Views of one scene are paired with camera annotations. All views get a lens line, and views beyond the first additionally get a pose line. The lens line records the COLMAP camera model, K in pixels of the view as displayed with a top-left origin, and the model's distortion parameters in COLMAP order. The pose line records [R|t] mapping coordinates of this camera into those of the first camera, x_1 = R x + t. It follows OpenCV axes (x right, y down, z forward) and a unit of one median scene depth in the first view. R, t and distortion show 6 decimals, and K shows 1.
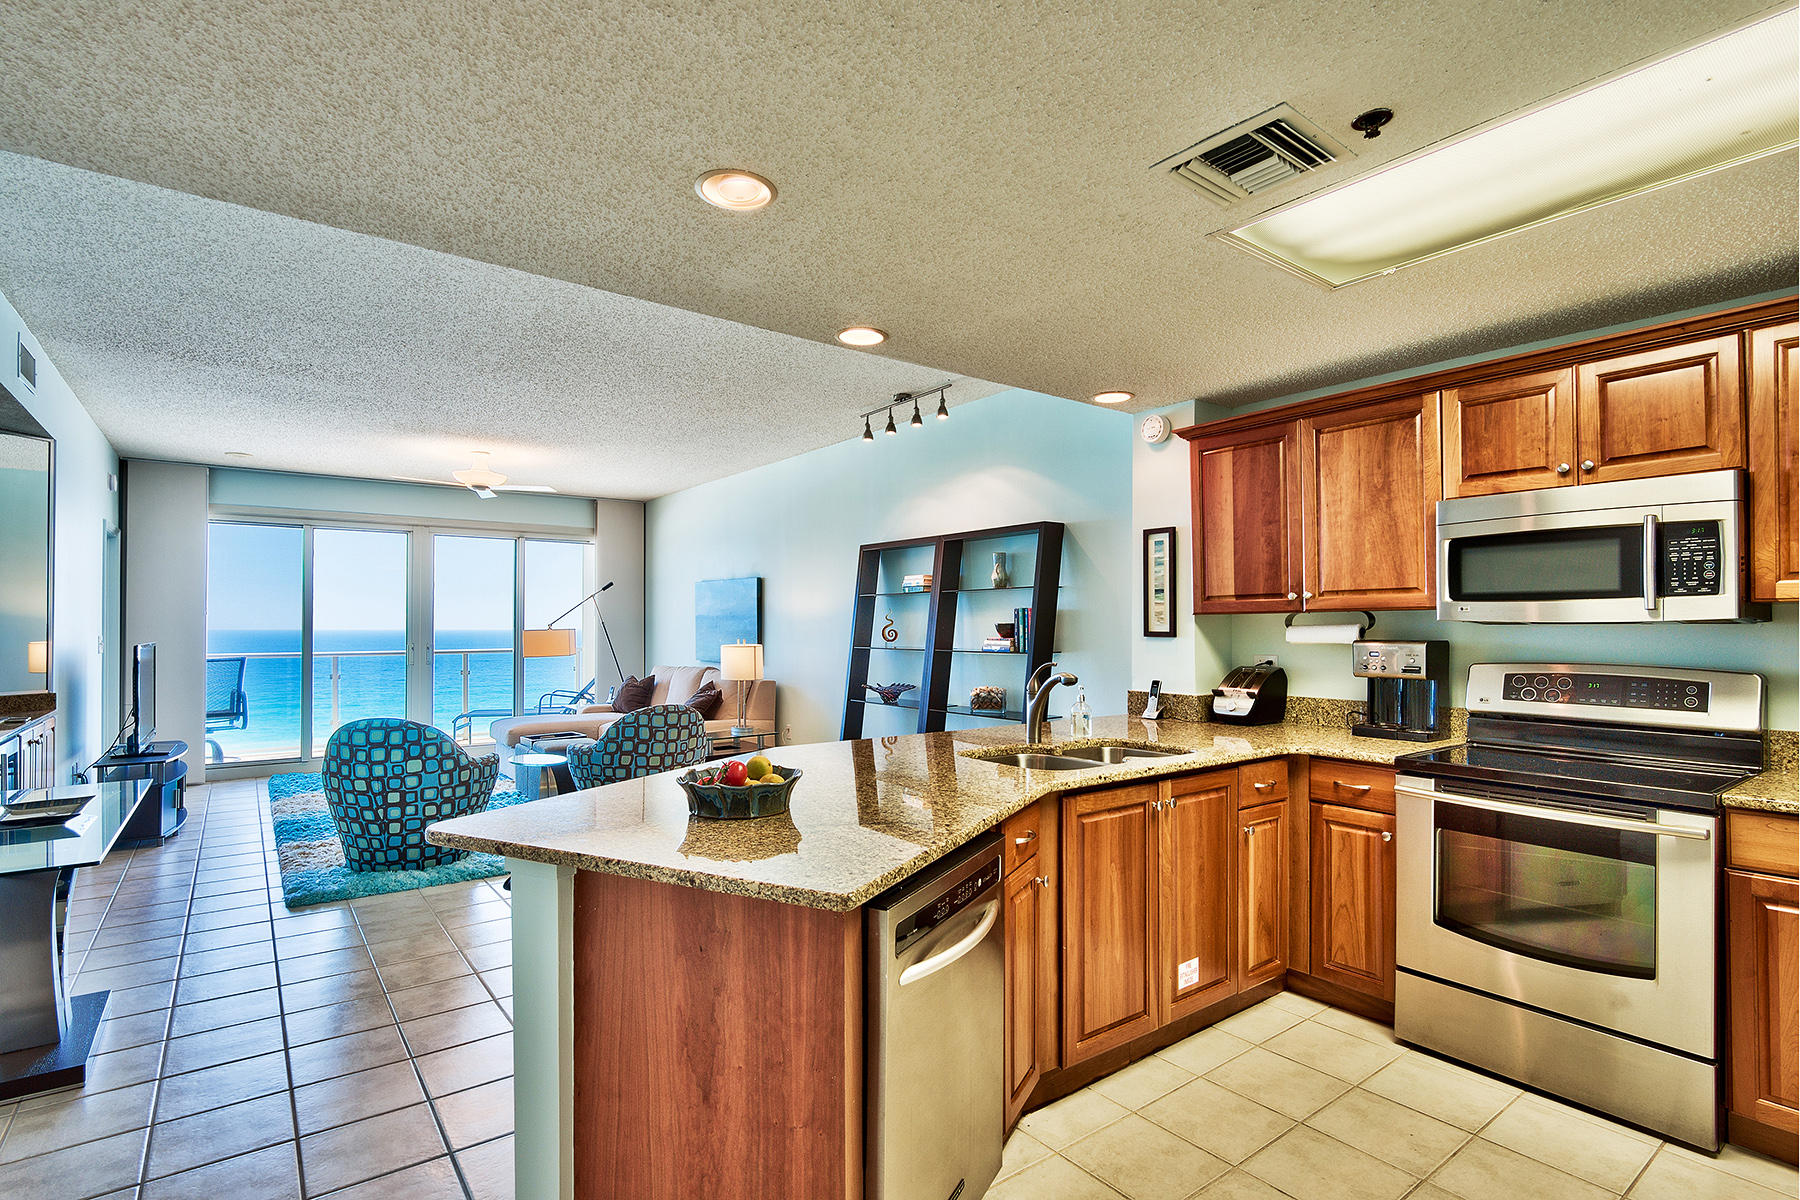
lens RADIAL K [[902.4, 0, 910.9], [0, 902.4, 618.0], [0, 0, 1]] dist [-0.003575, -0.000266]
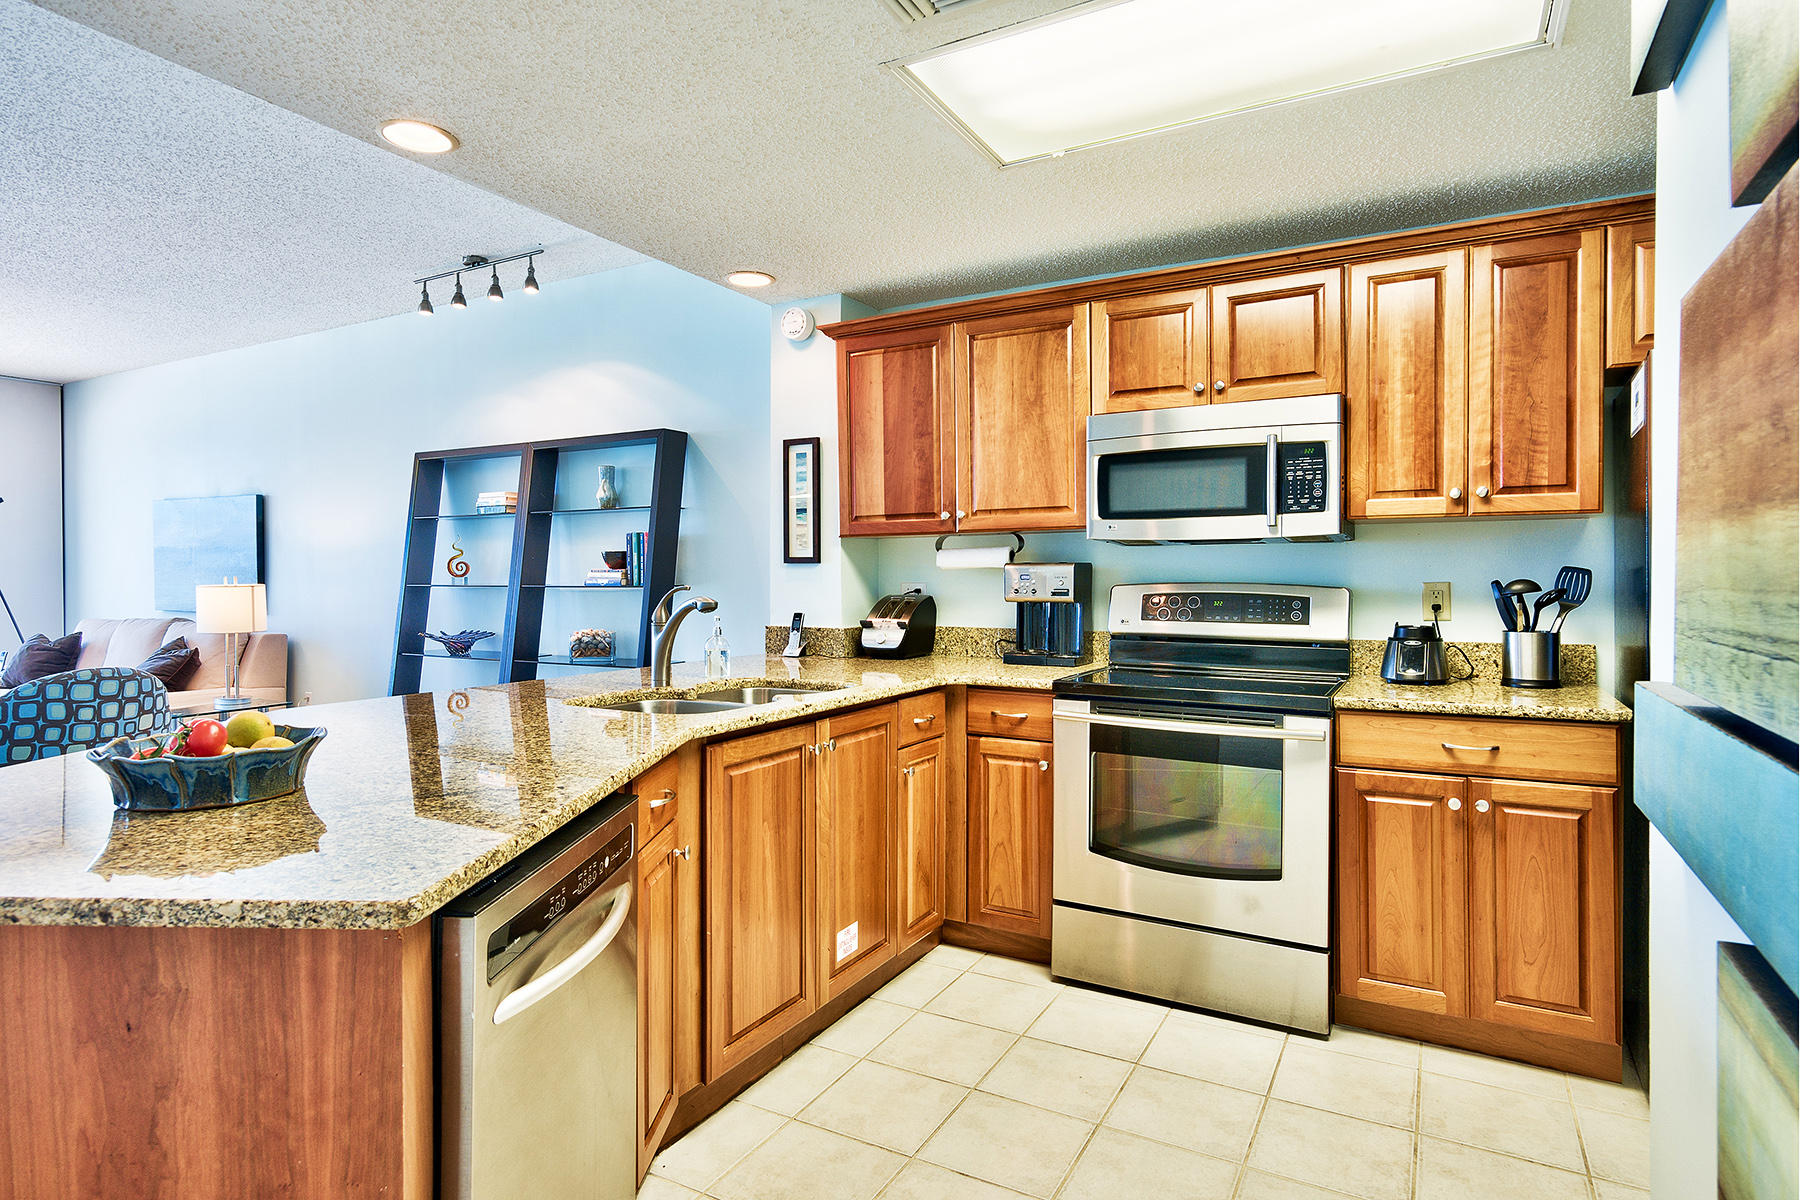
lens RADIAL K [[990.5, 0, 923.6], [0, 990.5, 580.2], [0, 0, 1]] dist [0.008261, -0.001382]
pose [[0.913386, -0.004064, 0.407074, -0.009458], [-0.001591, 0.999907, 0.013554, 0.029873], [-0.407091, -0.013027, 0.913295, 0.090836]]
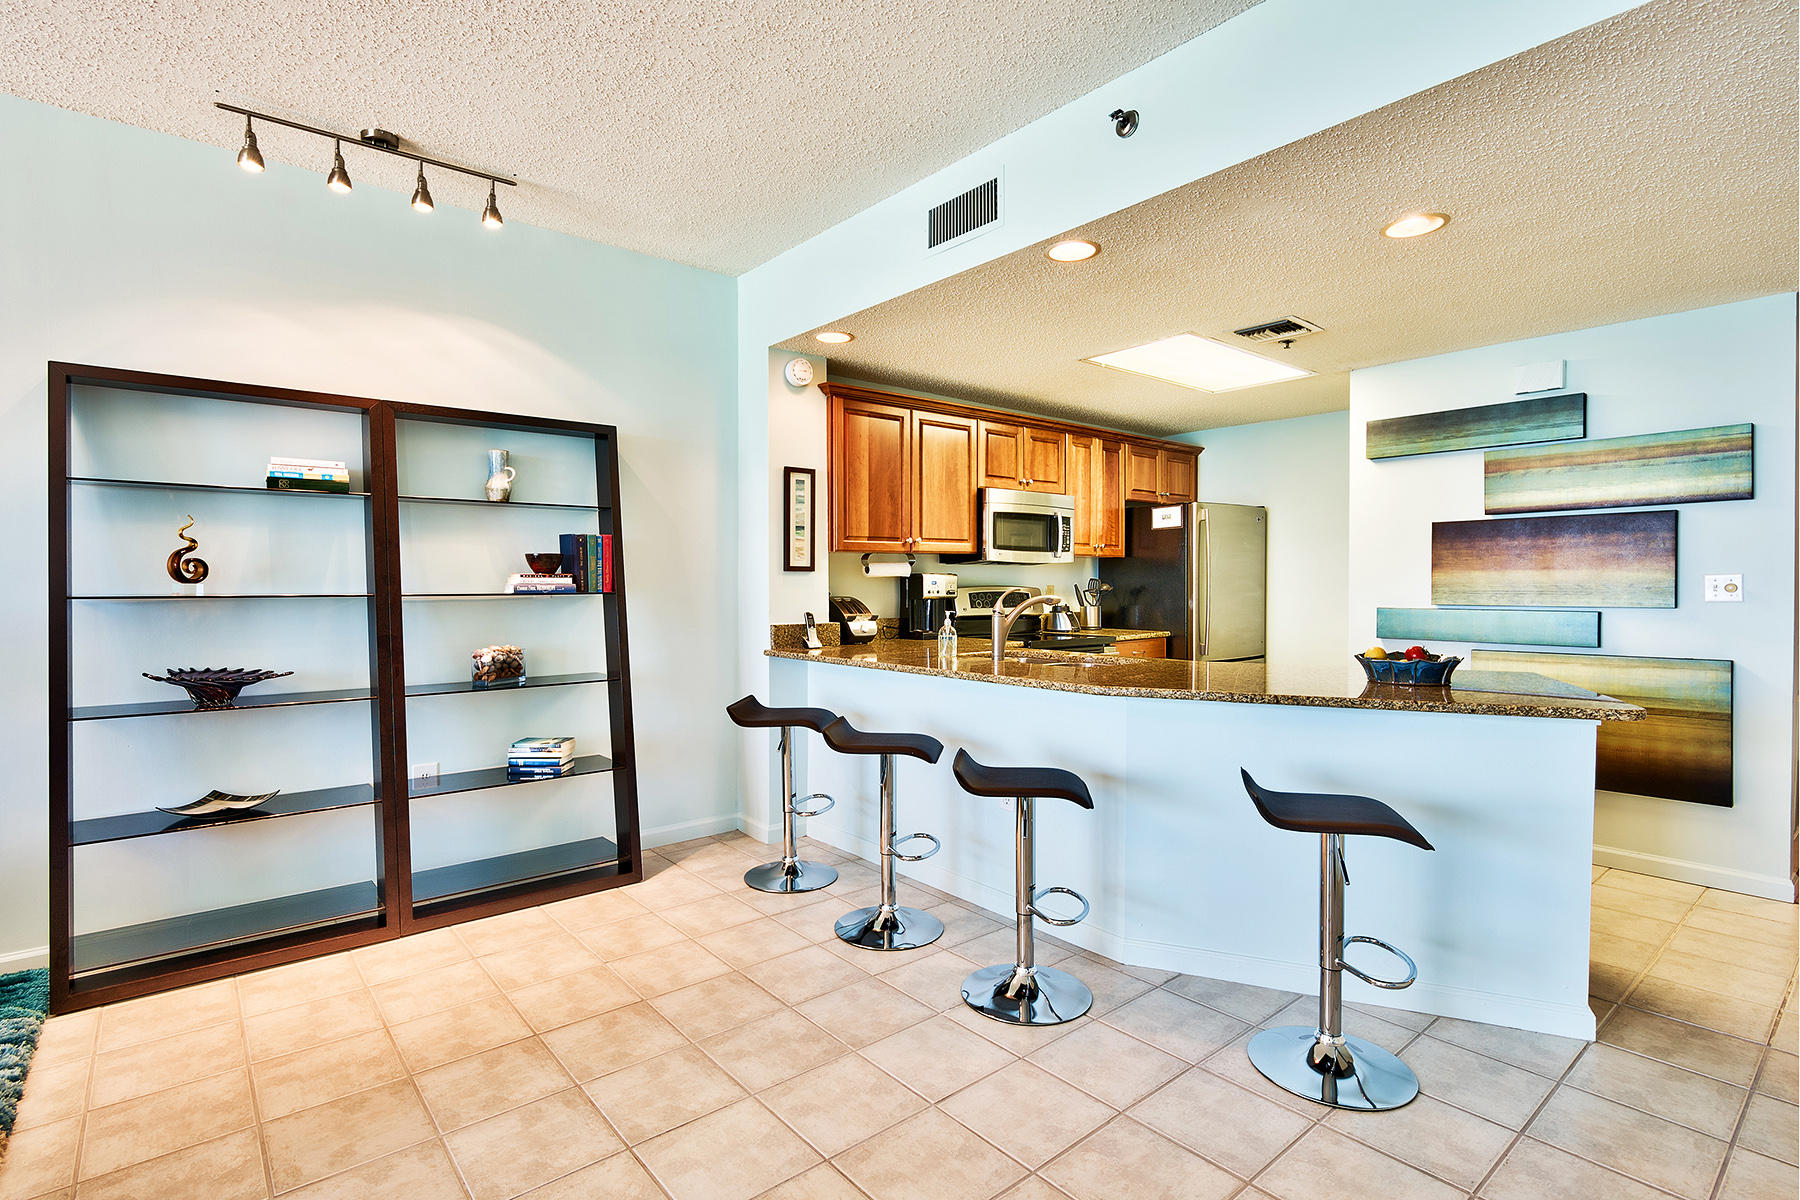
lens RADIAL K [[902.4, 0, 888.8], [0, 902.4, 595.3], [0, 0, 1]] dist [-0.003575, -0.000266]
pose [[-0.064433, -0.014812, 0.997812, -0.957308], [-0.009582, 0.999853, 0.014224, 0.040507], [-0.997876, -0.008644, -0.064565, 1.184977]]
